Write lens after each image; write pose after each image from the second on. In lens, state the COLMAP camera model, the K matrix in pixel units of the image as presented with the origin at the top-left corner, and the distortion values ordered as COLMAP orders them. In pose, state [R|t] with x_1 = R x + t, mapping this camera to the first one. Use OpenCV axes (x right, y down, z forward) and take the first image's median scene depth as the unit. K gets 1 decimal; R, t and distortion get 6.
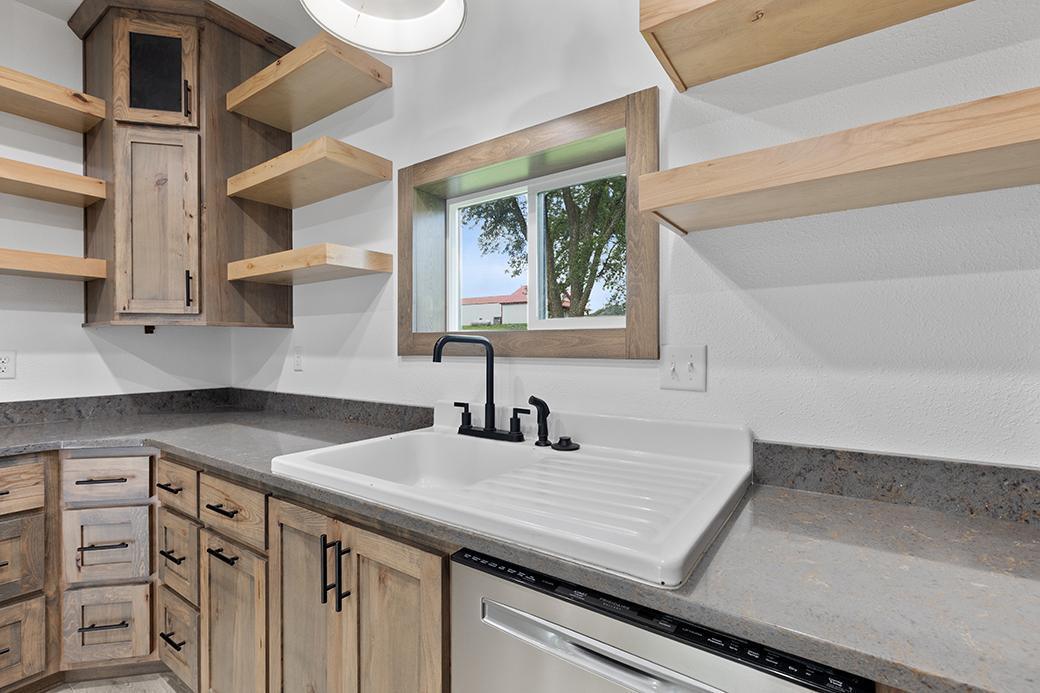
lens RADIAL K [[466.5, 0, 521.2], [0, 466.5, 350.0], [0, 0, 1]] dist [0.004073, -0.001289]
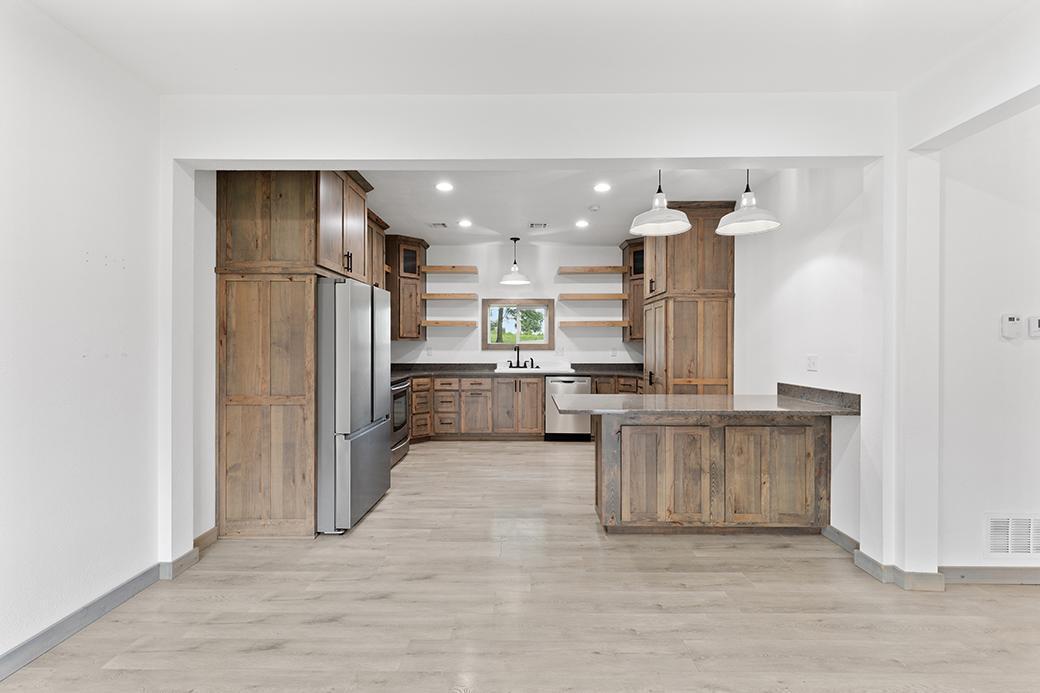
lens RADIAL K [[466.5, 0, 521.2], [0, 466.5, 347.5], [0, 0, 1]] dist [0.004073, -0.001289]
pose [[0.825683, -0.000206, 0.564135, -2.252020], [-0.000187, 1.000000, 0.000639, -0.010175], [-0.564135, -0.000633, 0.825683, -2.374360]]
